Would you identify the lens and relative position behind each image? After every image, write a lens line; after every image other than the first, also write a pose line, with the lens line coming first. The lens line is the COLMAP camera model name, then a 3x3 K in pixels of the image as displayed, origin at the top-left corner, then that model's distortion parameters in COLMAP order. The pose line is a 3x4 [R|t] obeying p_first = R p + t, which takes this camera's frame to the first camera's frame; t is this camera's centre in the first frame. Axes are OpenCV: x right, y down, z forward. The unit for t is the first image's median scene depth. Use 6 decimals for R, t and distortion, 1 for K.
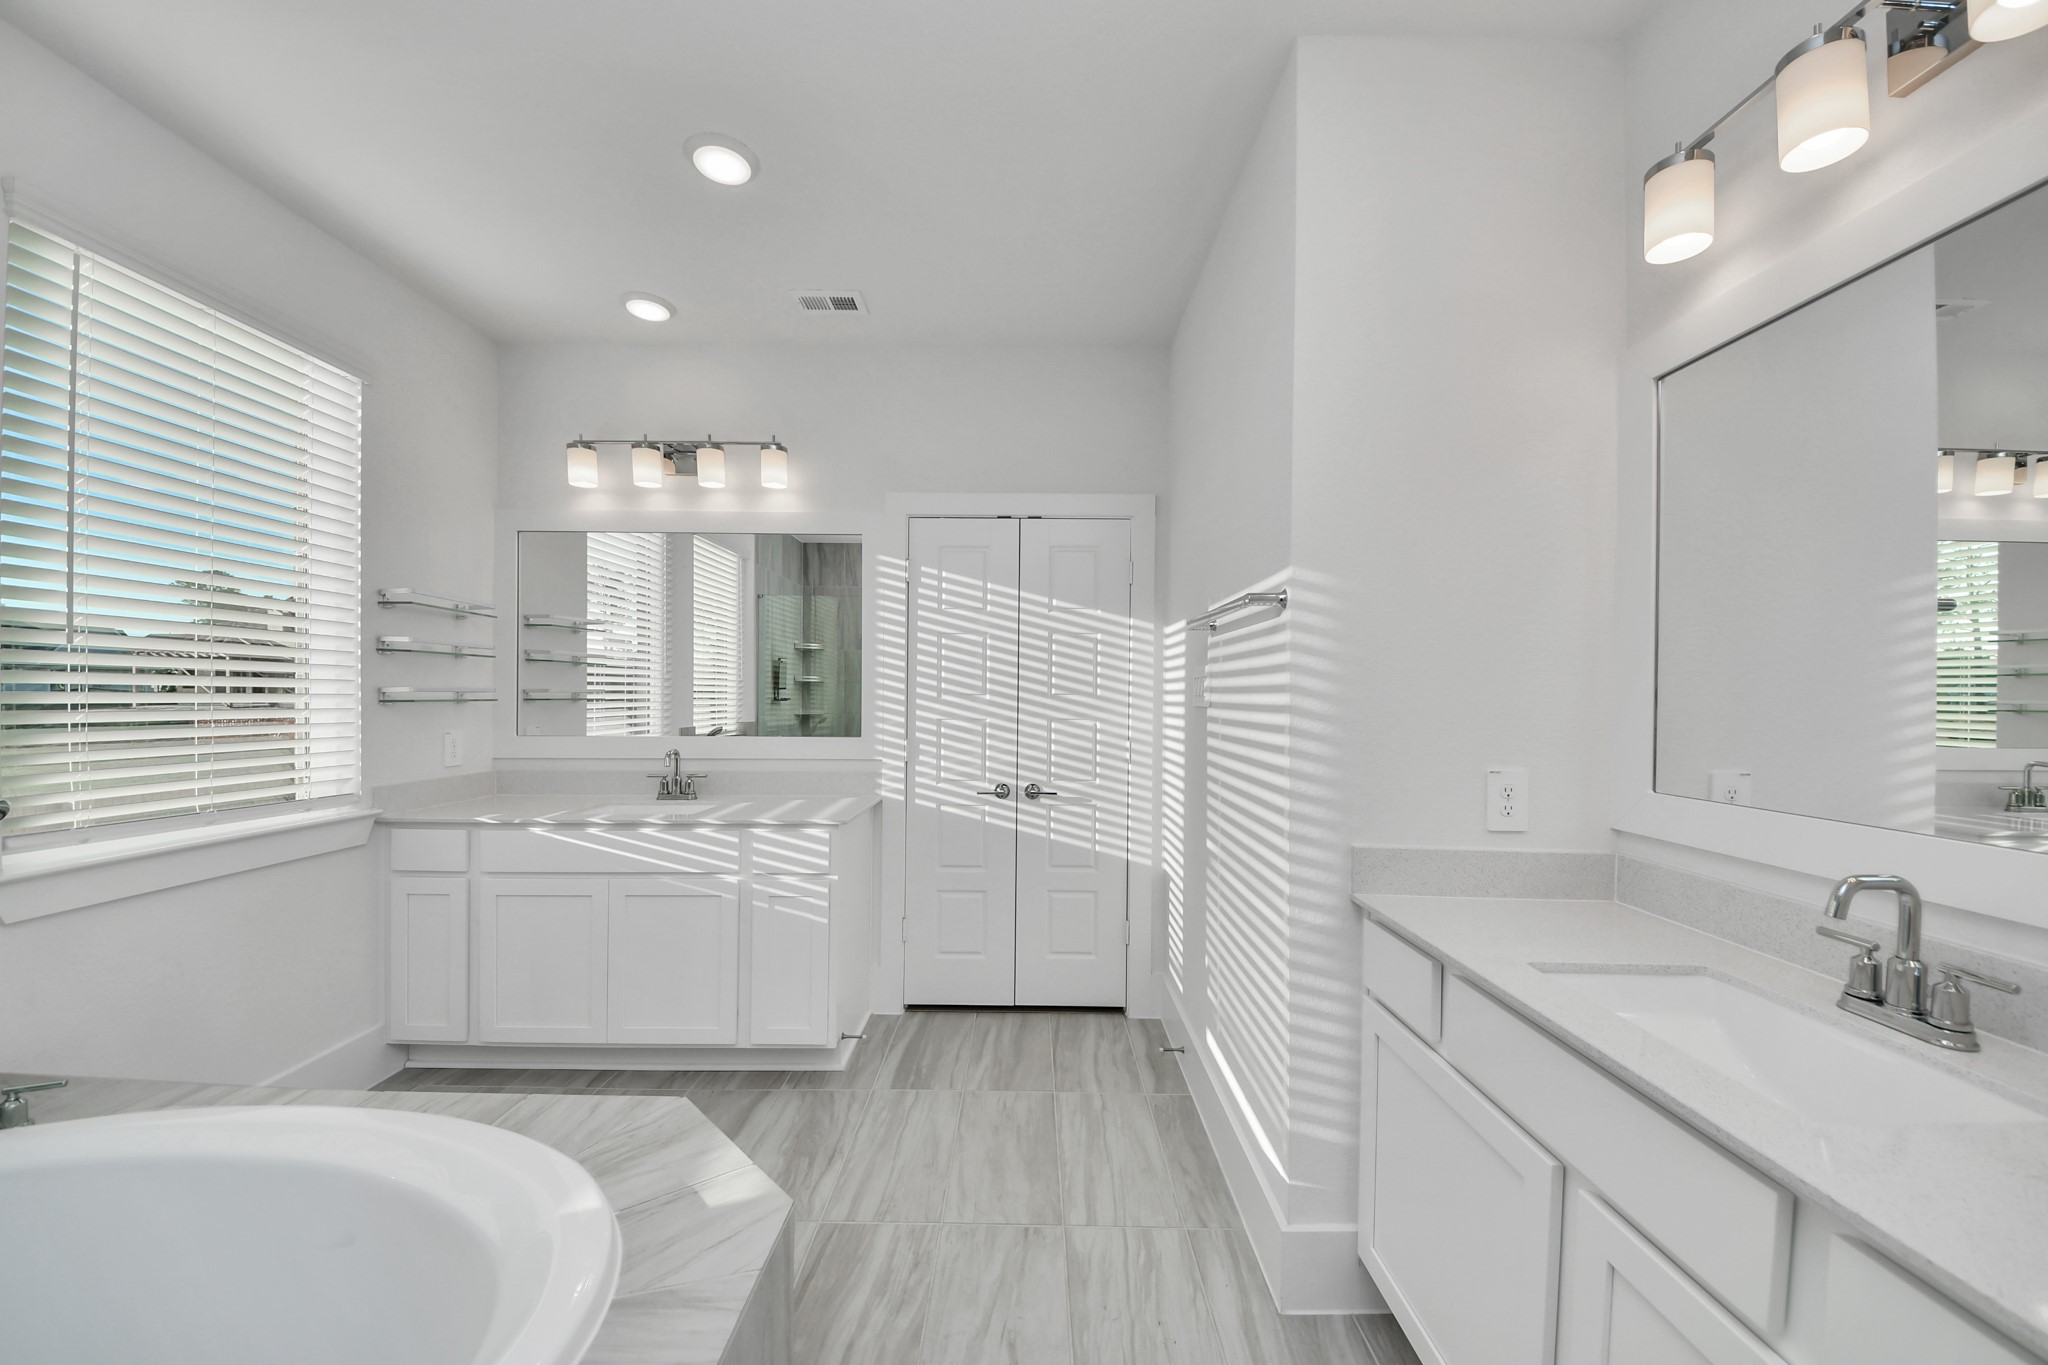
lens RADIAL K [[733.1, 0, 1043.5], [0, 733.1, 695.6], [0, 0, 1]] dist [0.003790, -0.006984]
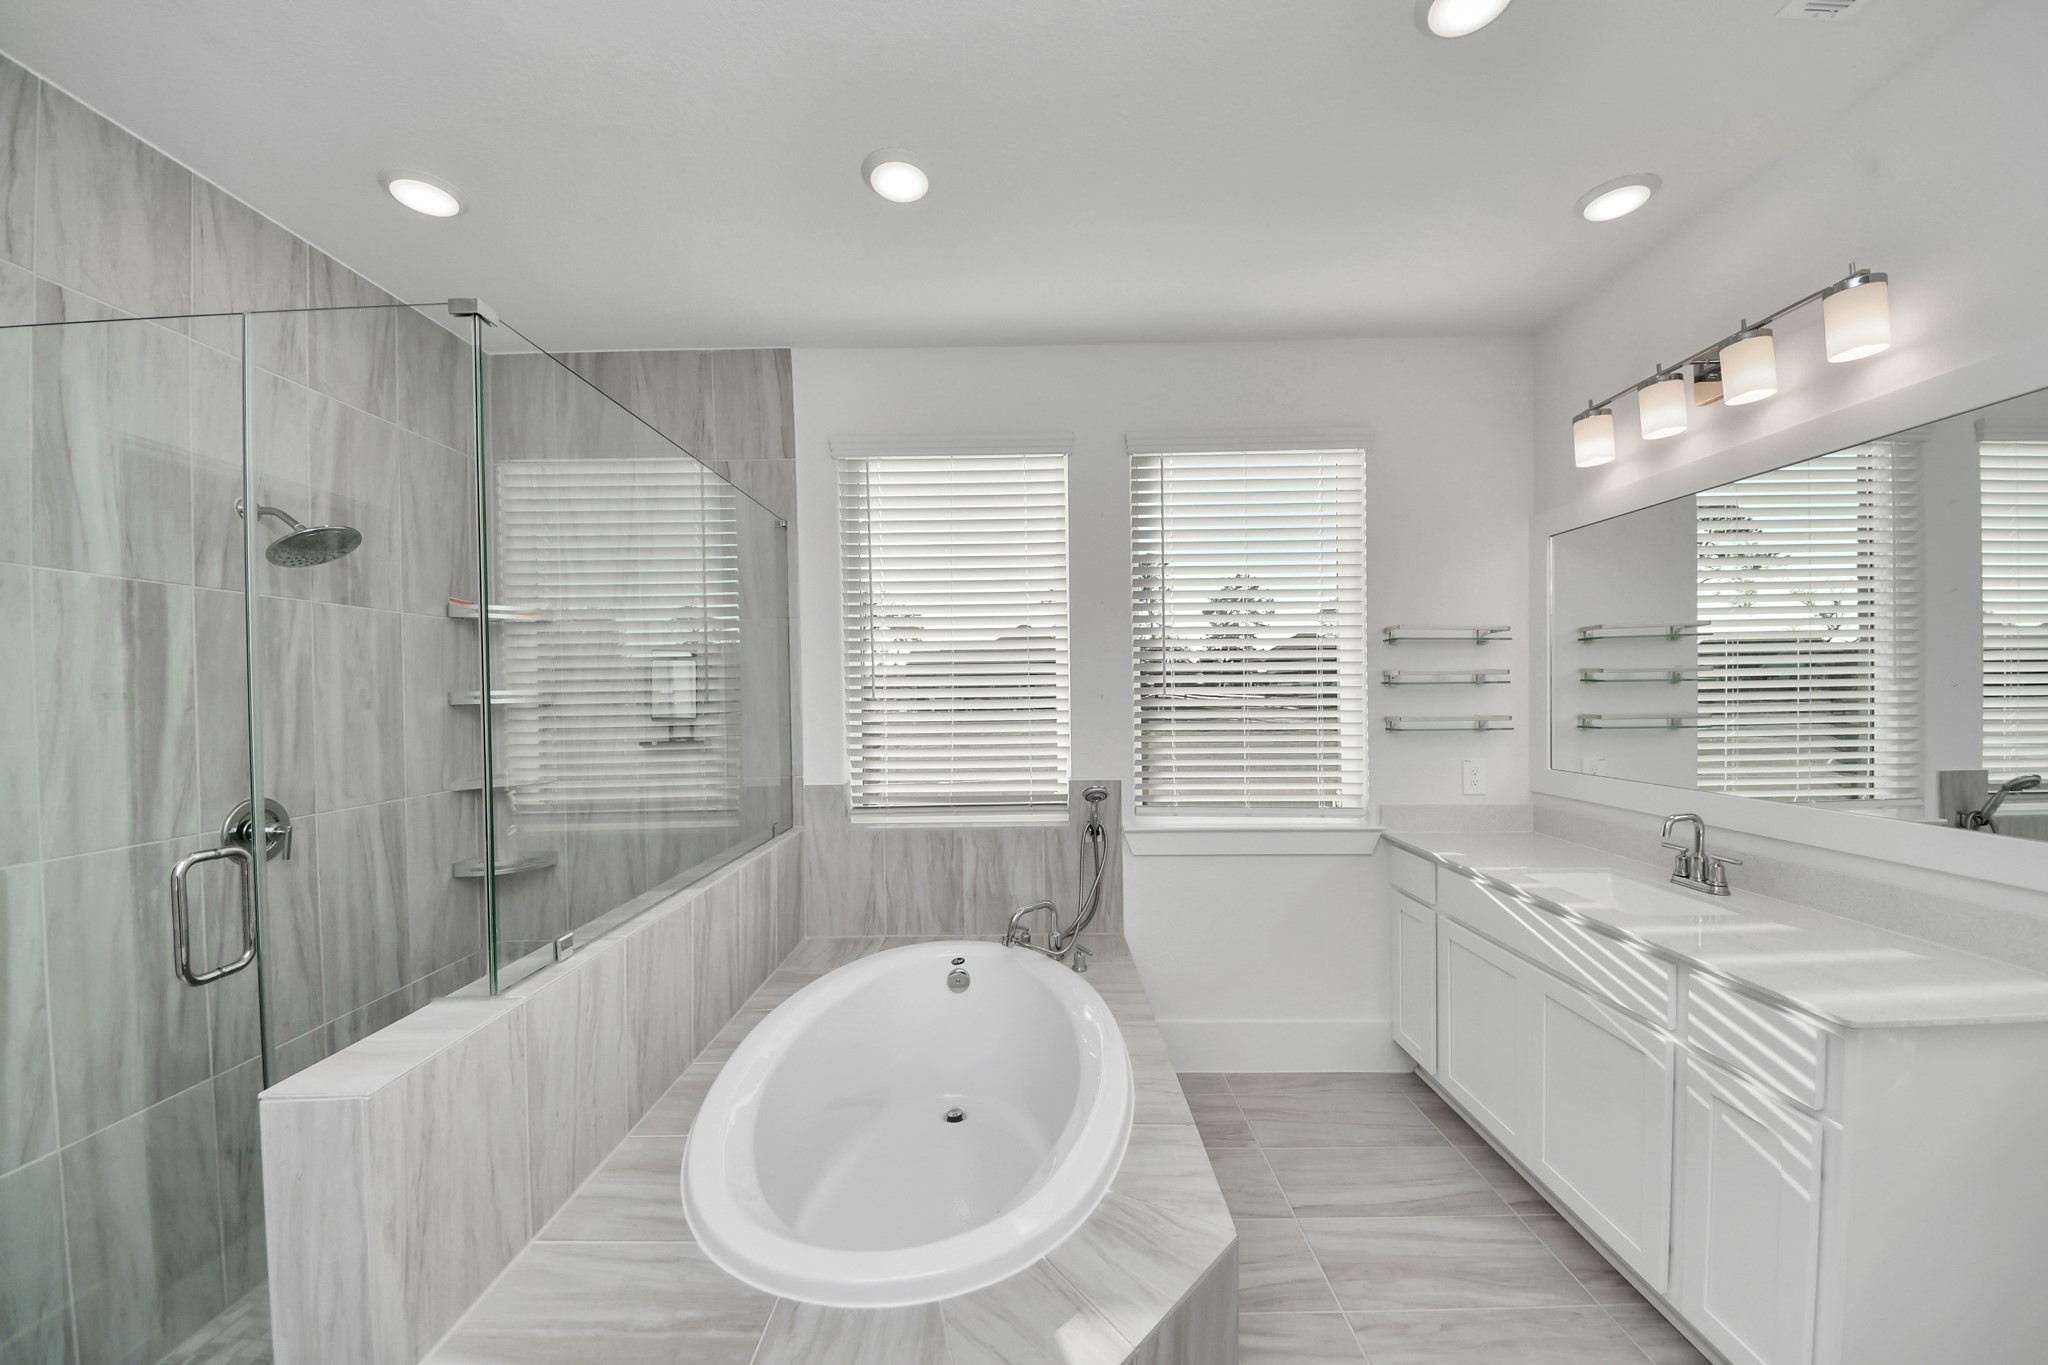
lens RADIAL K [[733.1, 0, 1021.8], [0, 733.1, 682.5], [0, 0, 1]] dist [0.003790, -0.006984]
pose [[-0.056165, -0.014627, -0.998314, 0.184249], [0.009195, 0.999843, -0.015167, -0.039683], [0.998379, -0.010031, -0.056022, 0.396542]]
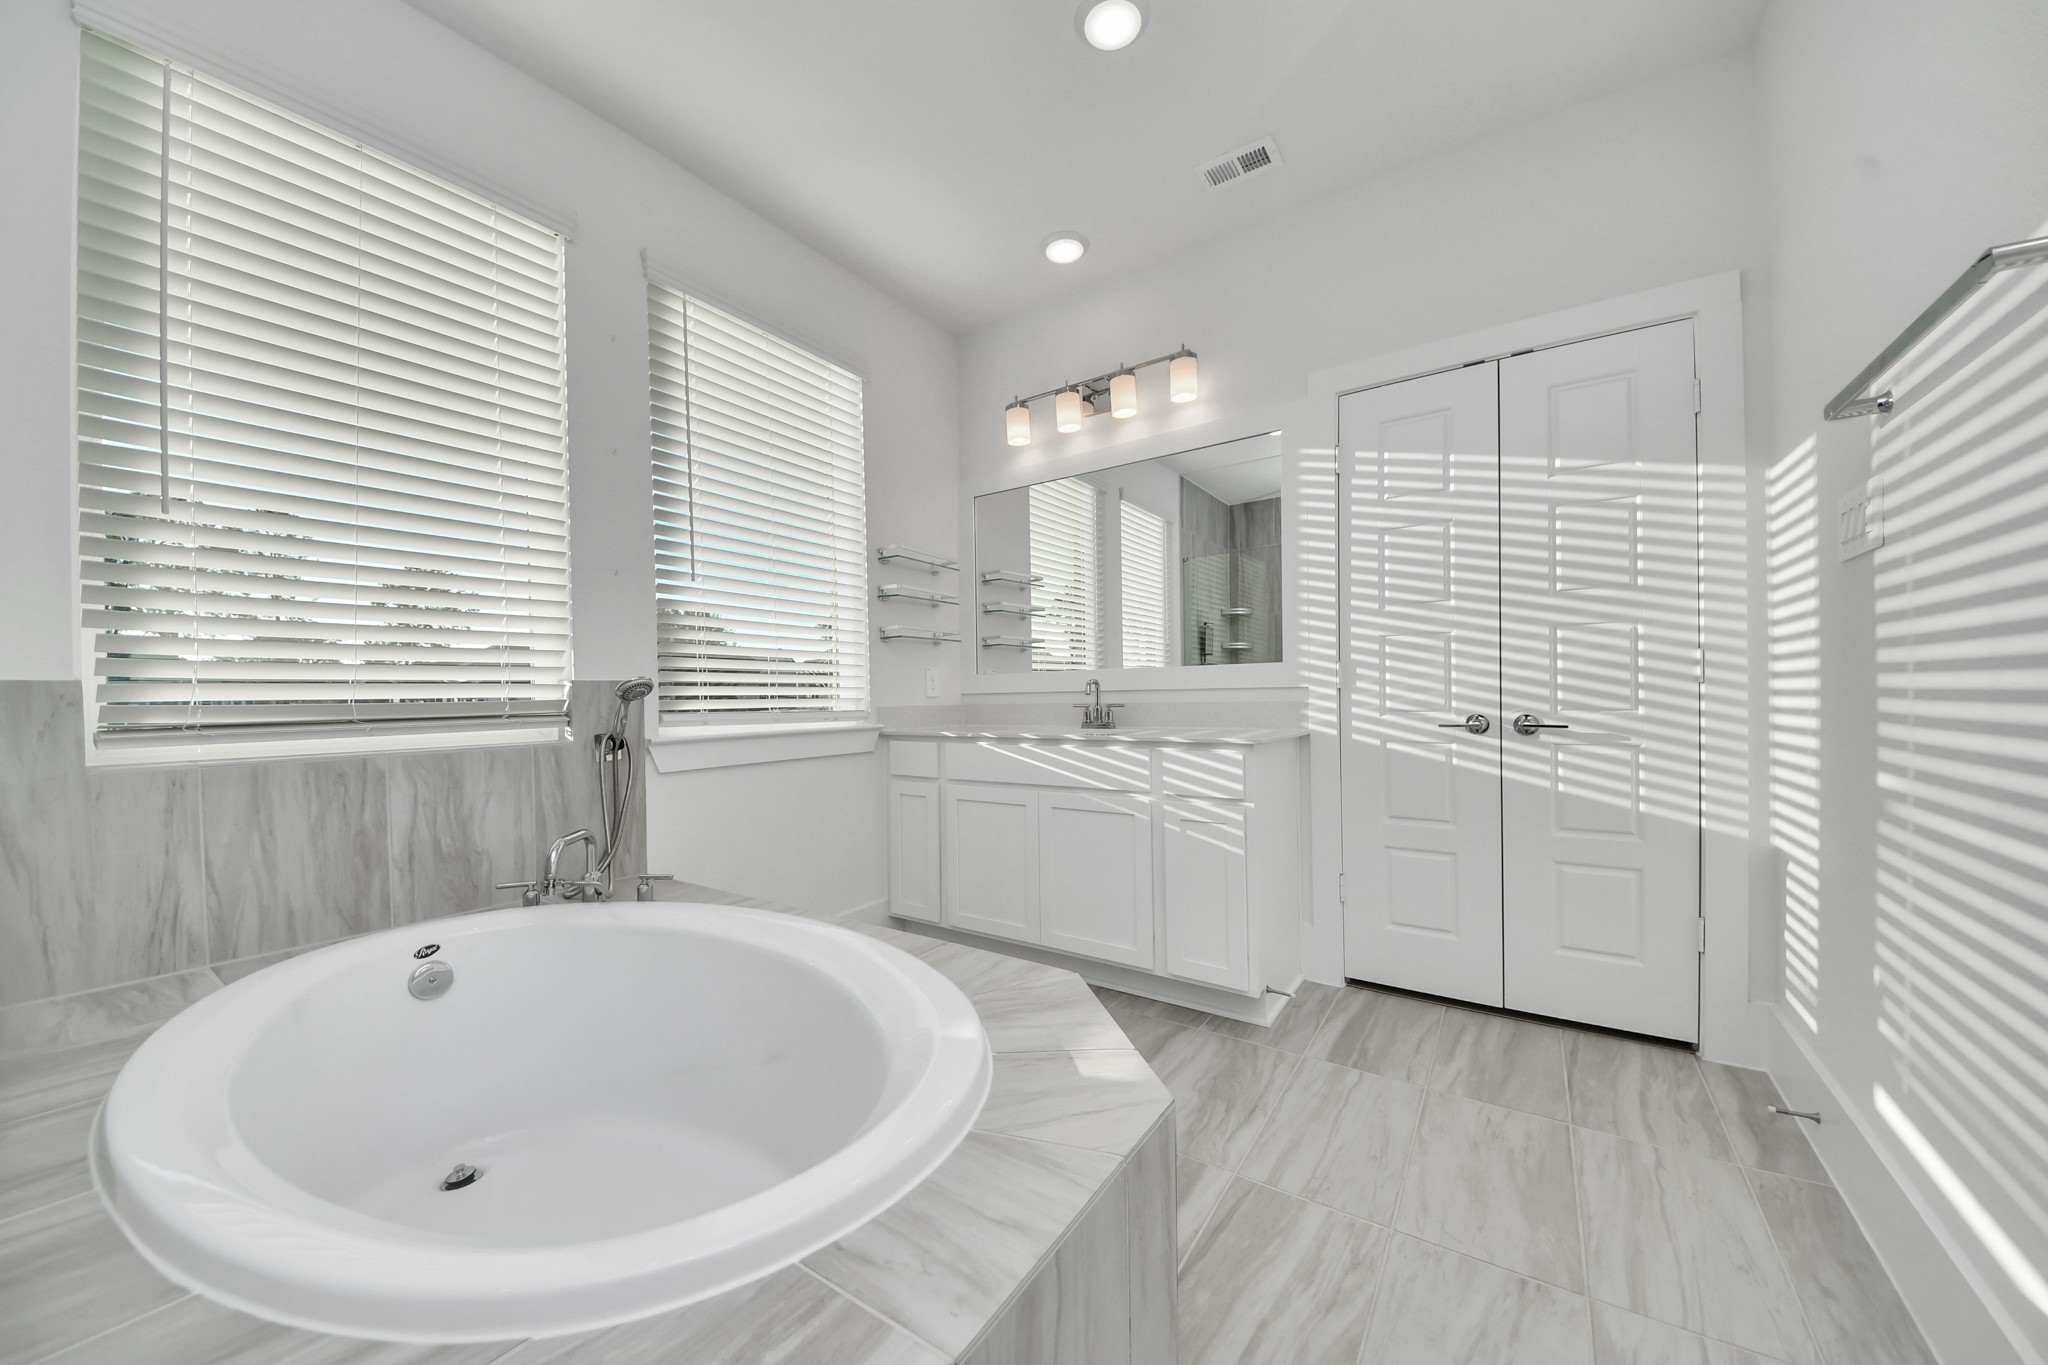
lens RADIAL K [[733.1, 0, 1018.9], [0, 733.1, 712.1], [0, 0, 1]] dist [0.003790, -0.006984]
pose [[0.813752, -0.016360, -0.580982, -0.001270], [0.024214, 0.999690, 0.005765, 0.101278], [0.580708, -0.018759, 0.813896, 0.099387]]
